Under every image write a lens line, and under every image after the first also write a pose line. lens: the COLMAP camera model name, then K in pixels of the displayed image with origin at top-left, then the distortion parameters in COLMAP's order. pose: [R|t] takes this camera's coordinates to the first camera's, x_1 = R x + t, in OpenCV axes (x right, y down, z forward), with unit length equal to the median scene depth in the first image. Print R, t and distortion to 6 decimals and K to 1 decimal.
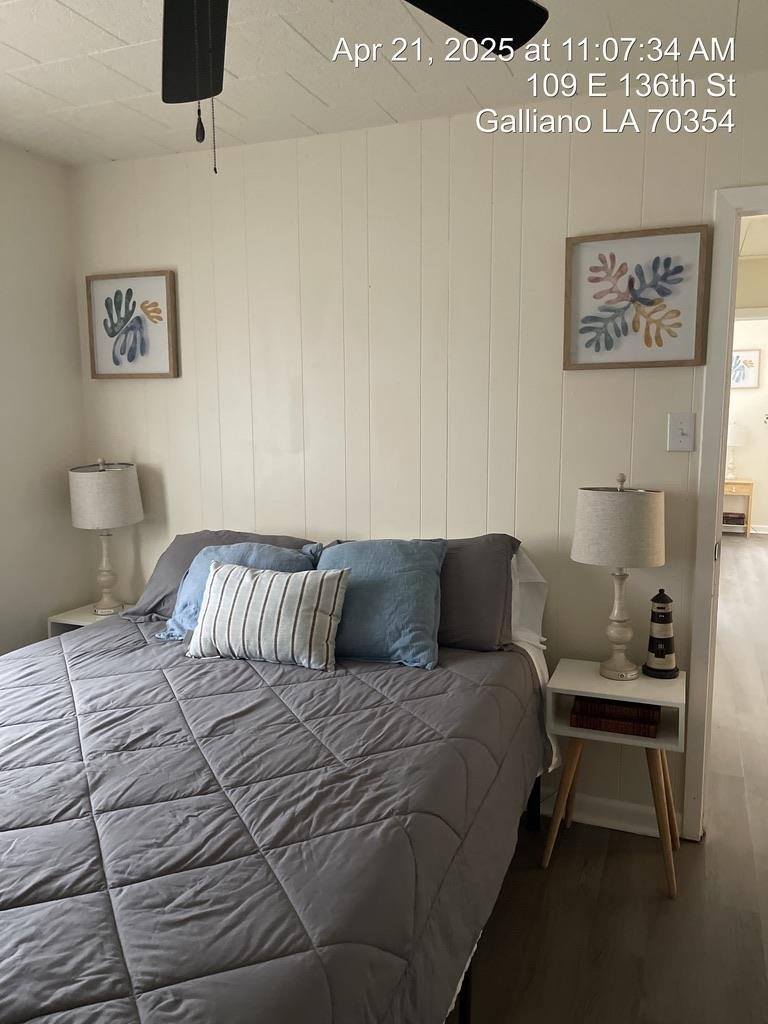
lens RADIAL K [[765.1, 0, 384.0], [0, 765.1, 512.0], [0, 0, 1]] dist [0.078399, -0.104520]
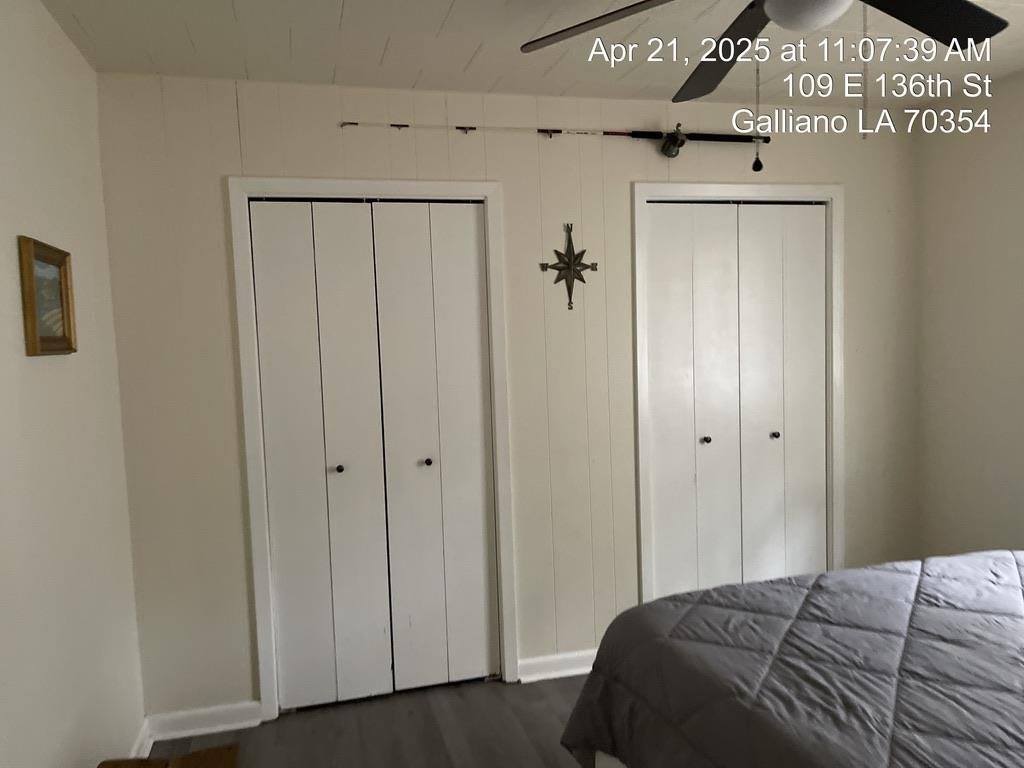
lens RADIAL K [[765.1, 0, 512.0], [0, 765.1, 384.0], [0, 0, 1]] dist [0.078399, -0.104520]
pose [[-0.793603, 0.074700, -0.603833, 0.927476], [-0.044688, 0.982598, 0.180290, -0.239314], [0.606792, 0.170063, -0.776455, 1.564506]]
